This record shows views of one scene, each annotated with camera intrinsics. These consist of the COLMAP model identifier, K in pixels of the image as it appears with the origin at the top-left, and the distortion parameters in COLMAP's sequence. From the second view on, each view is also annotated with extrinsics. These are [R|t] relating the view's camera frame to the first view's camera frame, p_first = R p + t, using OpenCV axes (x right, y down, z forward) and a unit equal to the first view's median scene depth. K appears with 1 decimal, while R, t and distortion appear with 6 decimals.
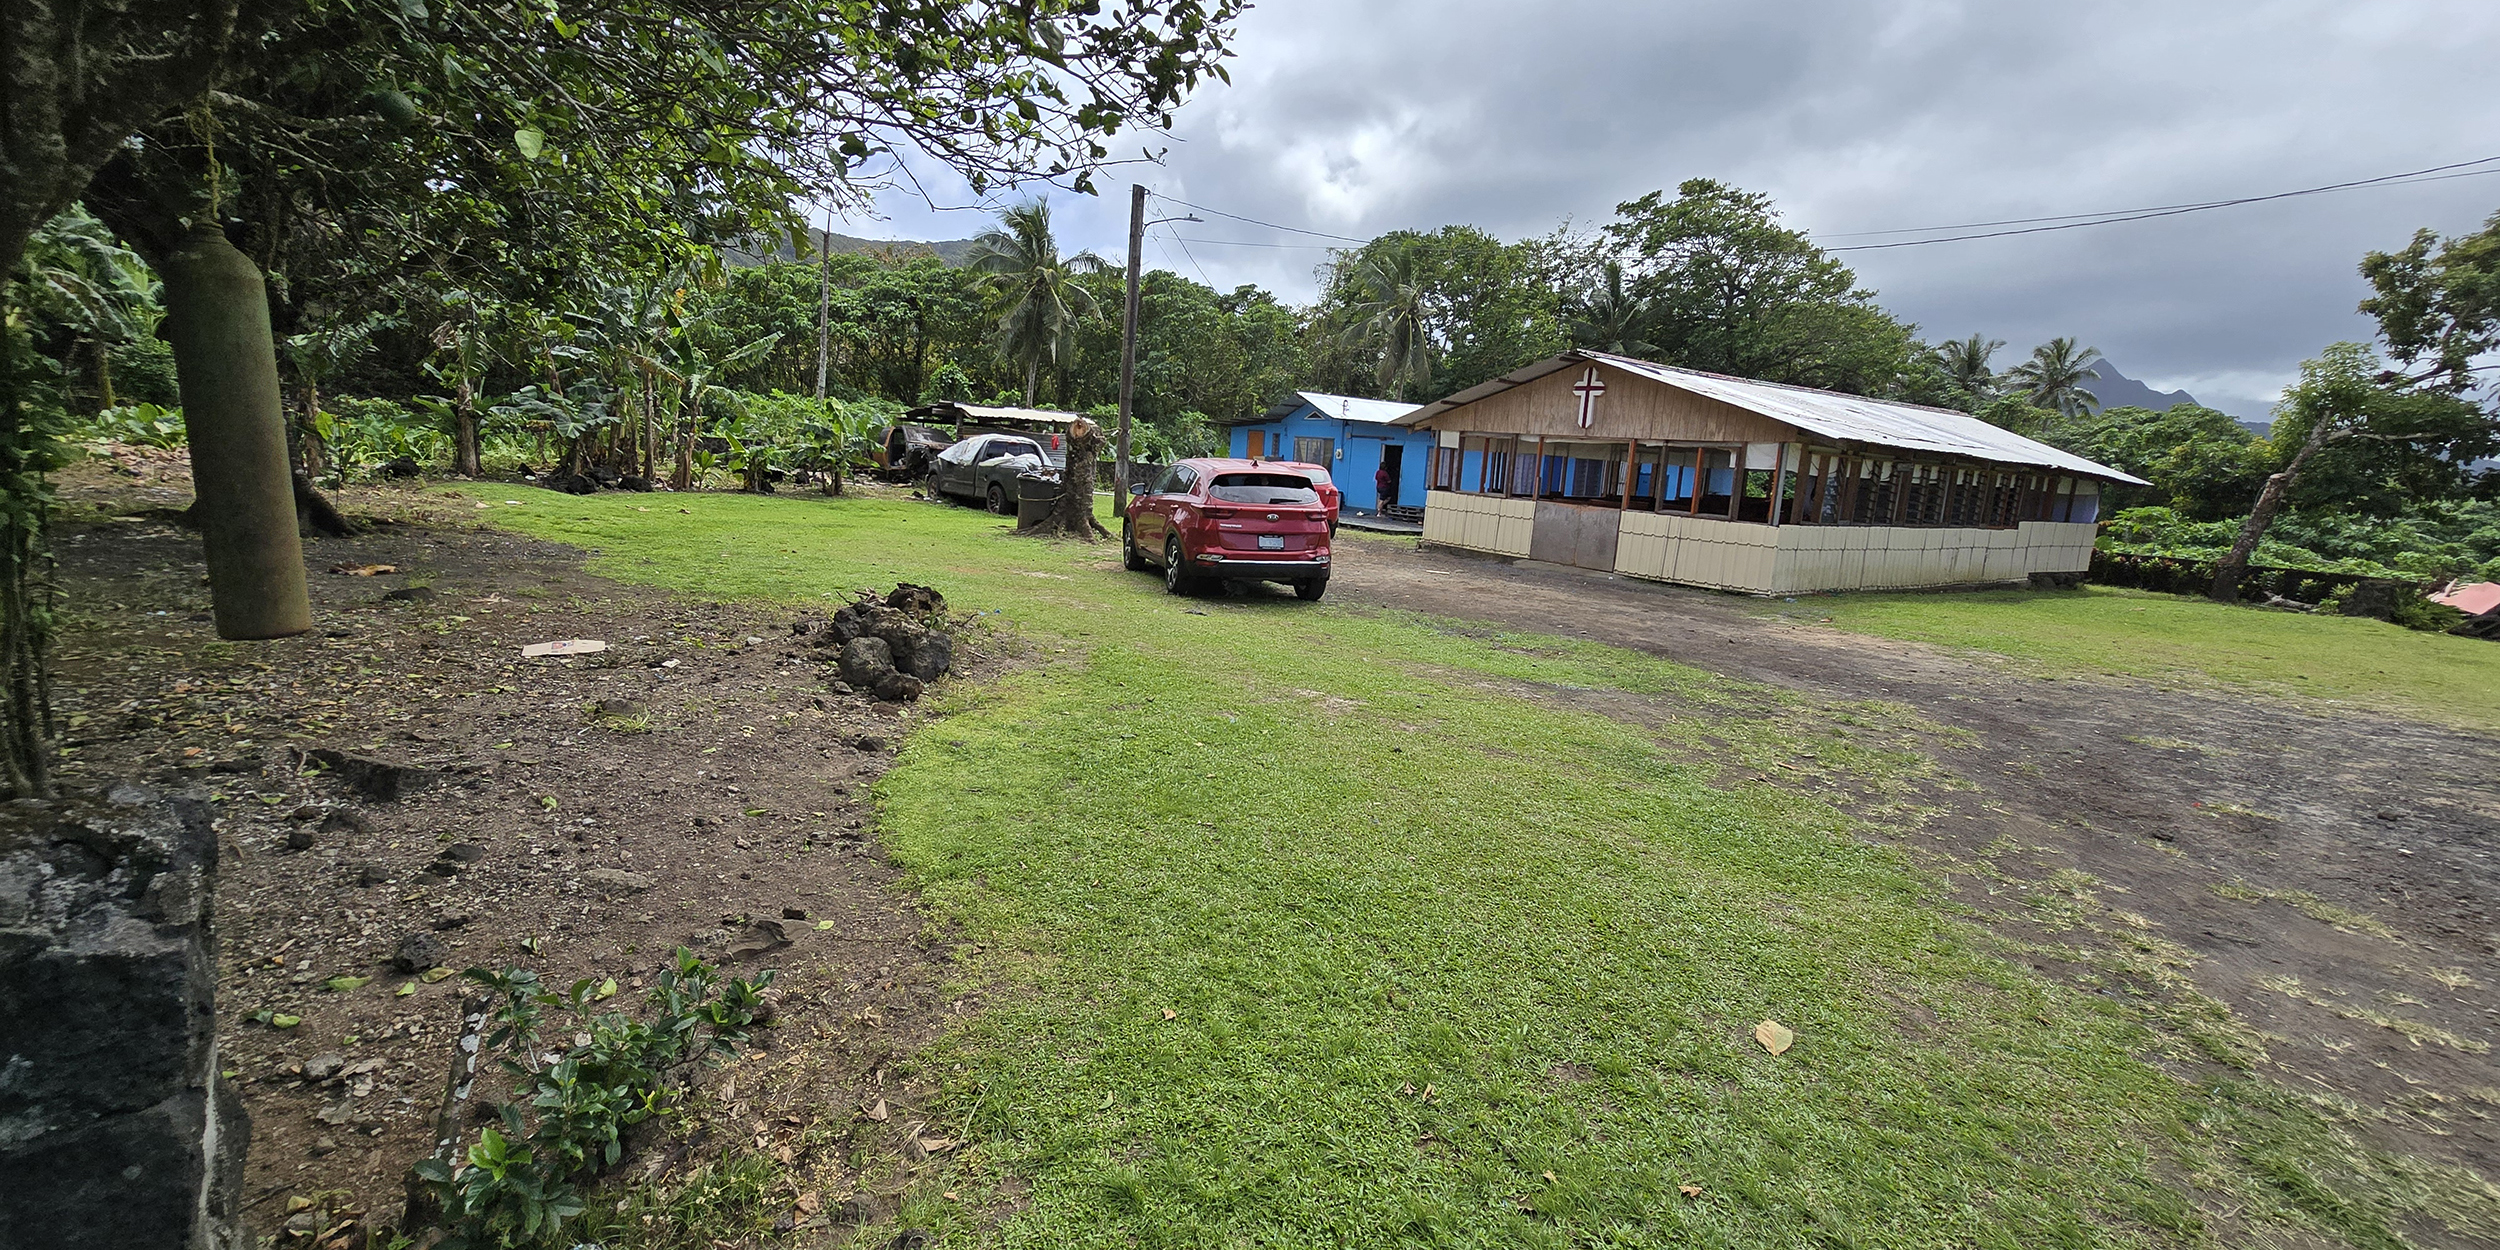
lens RADIAL K [[1021.6, 0, 1229.2], [0, 1021.6, 616.8], [0, 0, 1]] dist [-0.003126, 0.000592]
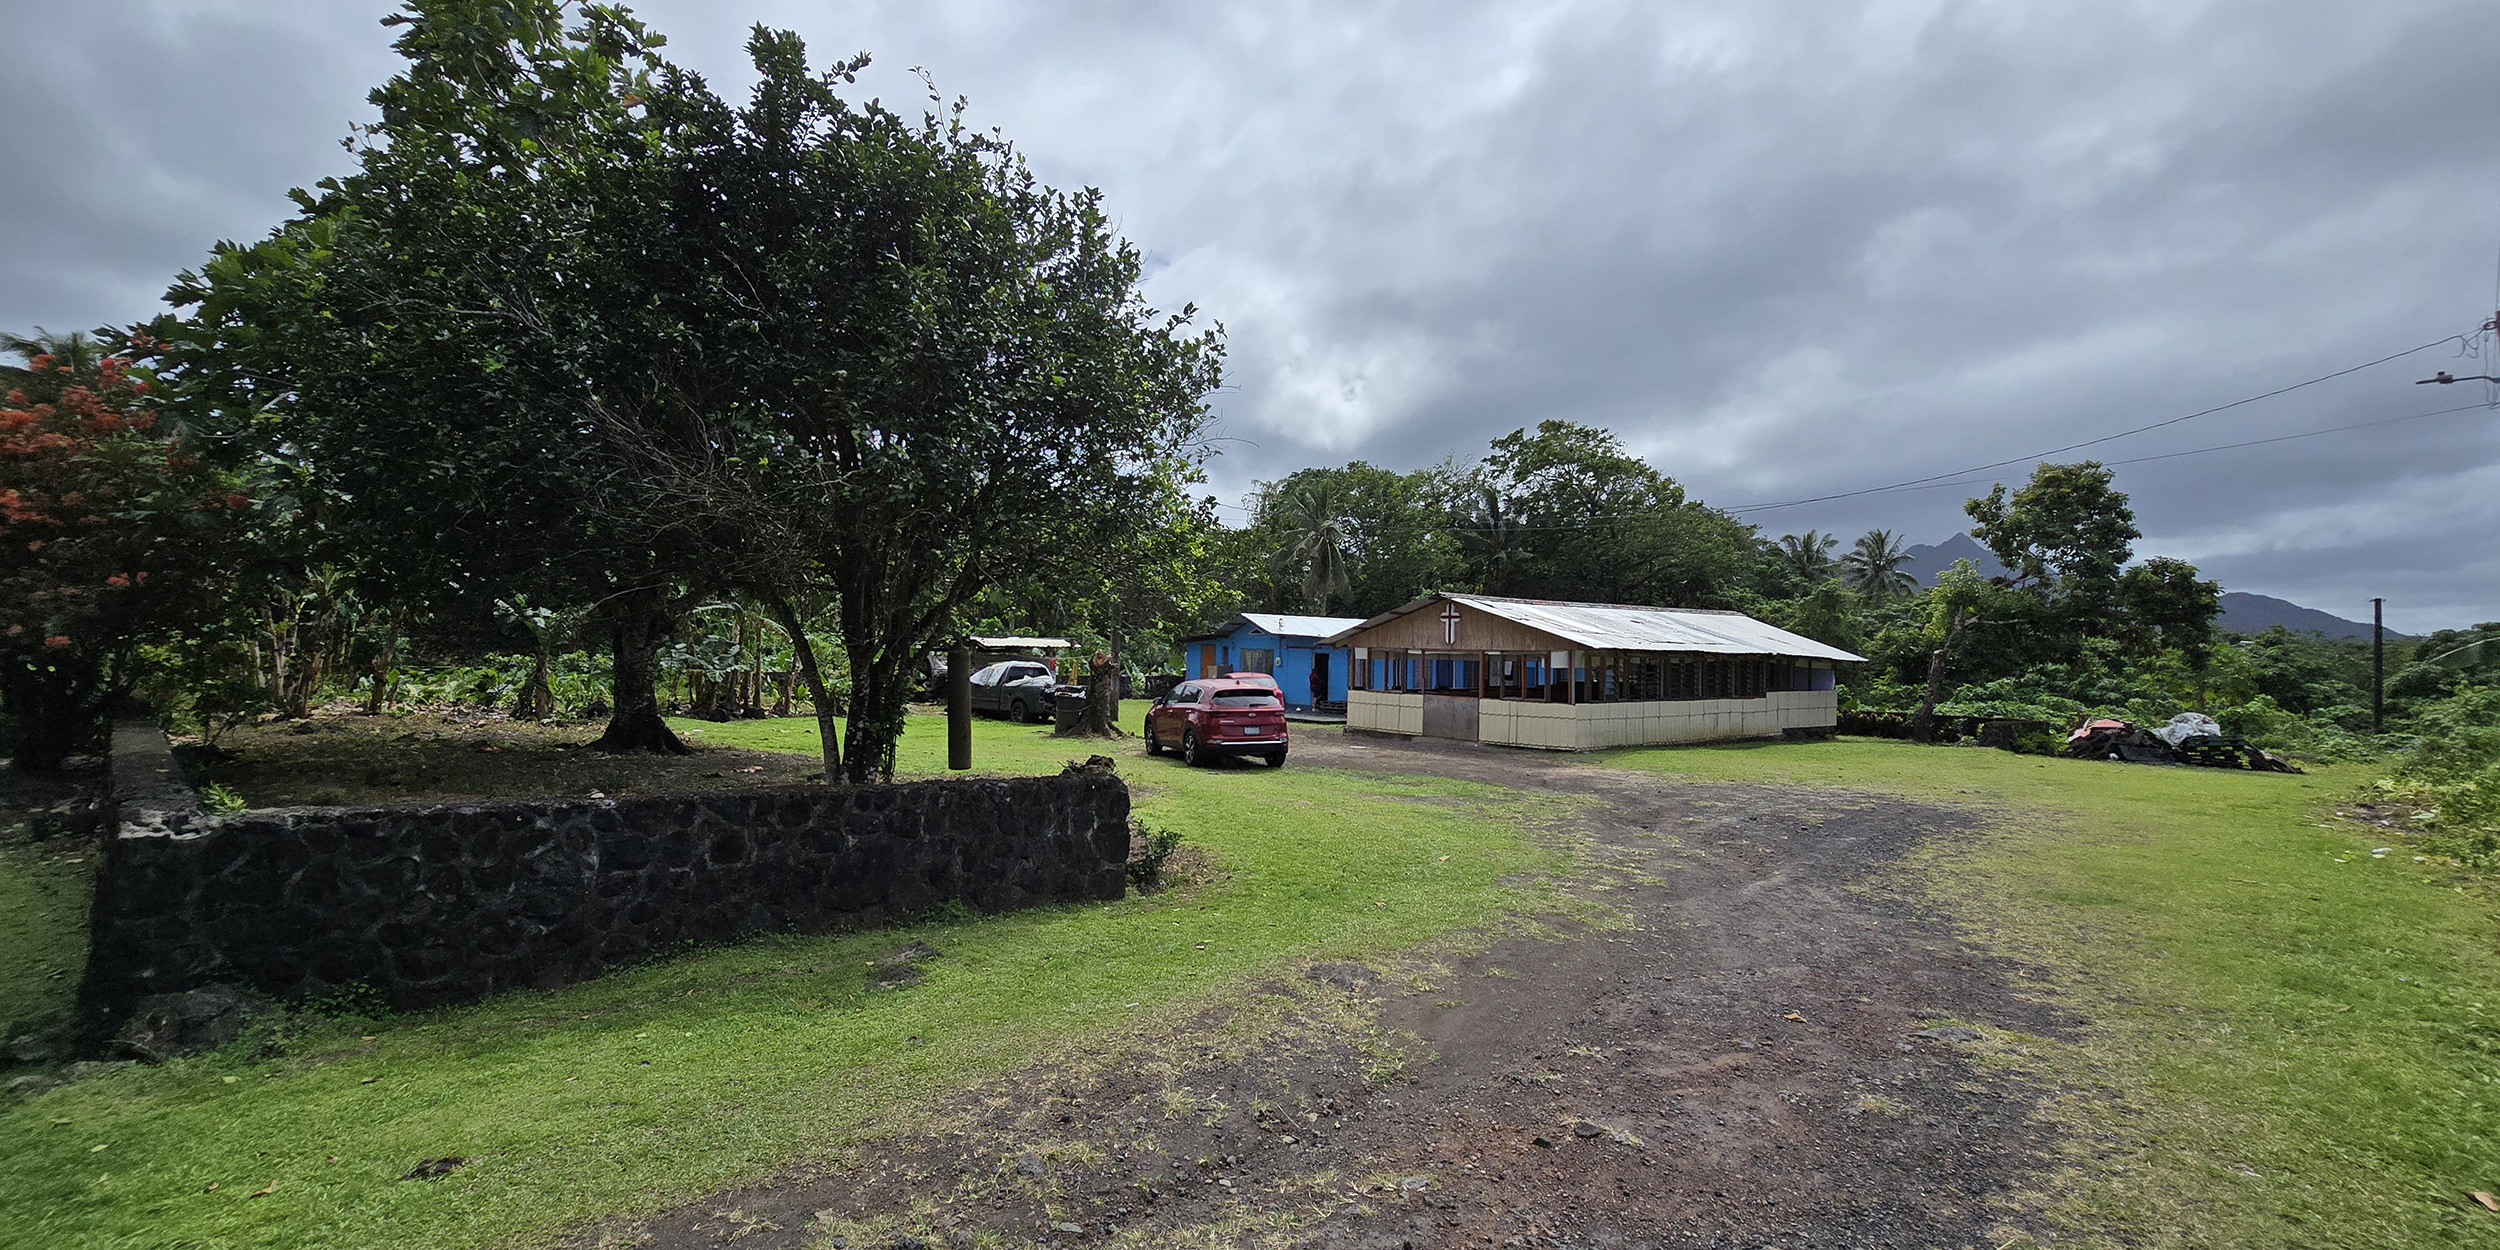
lens RADIAL K [[1020.2, 0, 1226.7], [0, 1020.2, 608.6], [0, 0, 1]] dist [-0.006803, 0.003357]
pose [[0.996873, -0.041620, 0.067169, -0.052034], [0.054255, 0.978518, -0.198897, 0.030378], [-0.057448, 0.201919, 0.977716, -0.327267]]
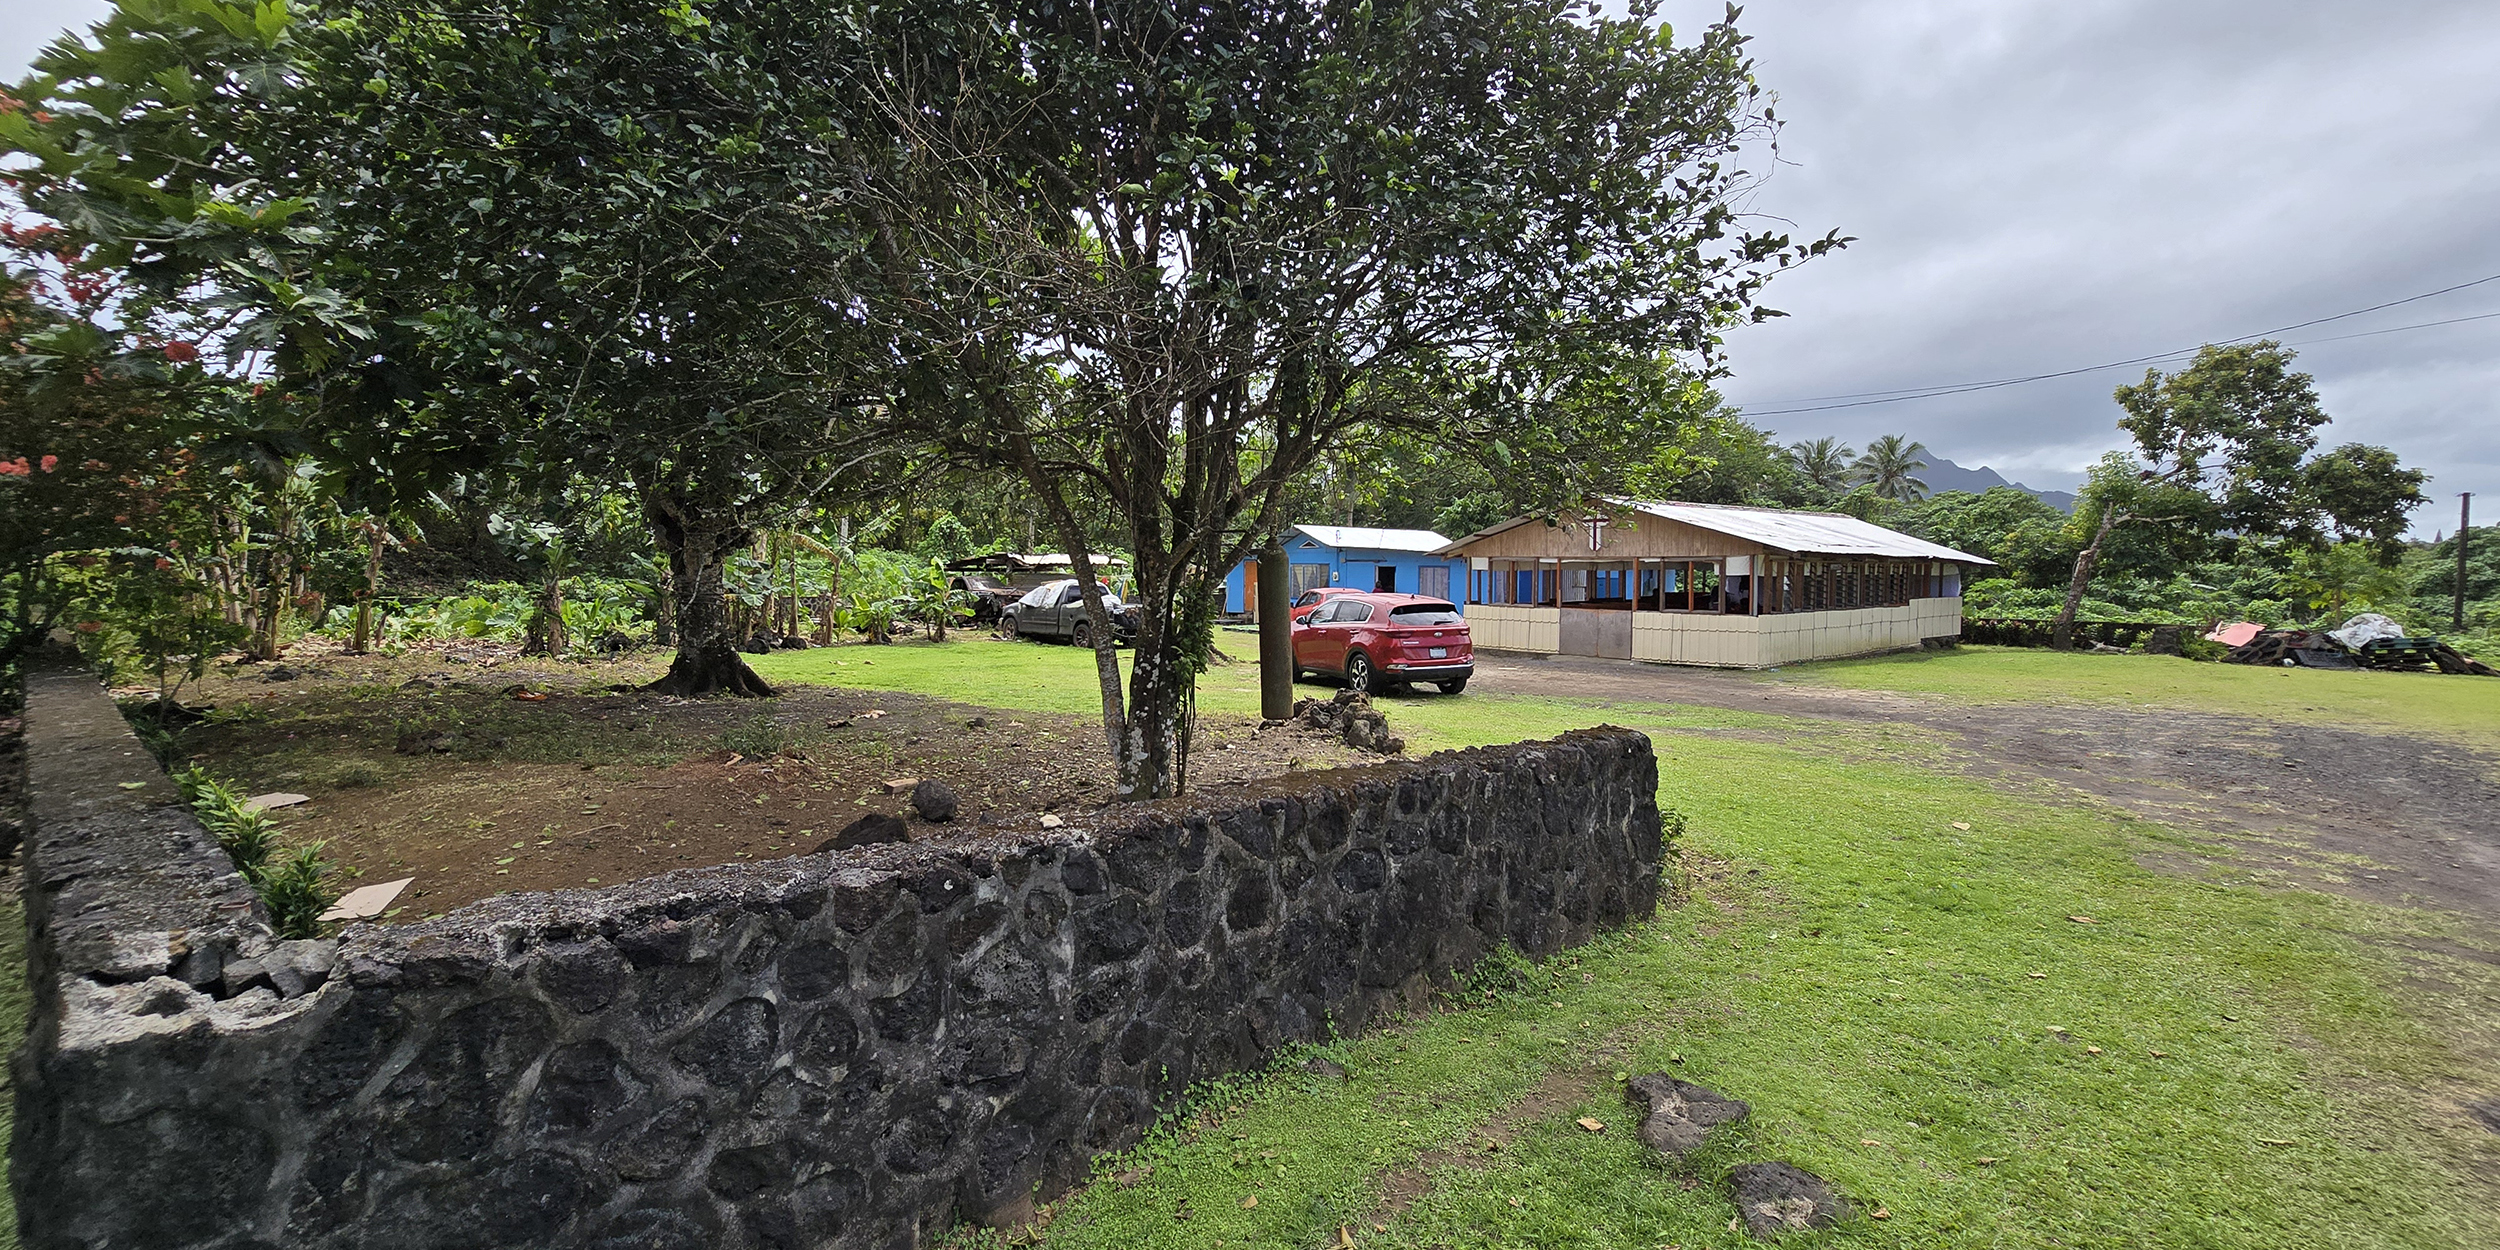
lens RADIAL K [[1023.4, 0, 1232.0], [0, 1023.4, 613.4], [0, 0, 1]] dist [-0.003253, -0.000078]
pose [[0.992717, -0.064730, 0.101604, -0.192474], [0.076284, 0.990513, -0.114300, 0.005948], [-0.093242, 0.121219, 0.988237, -0.180595]]
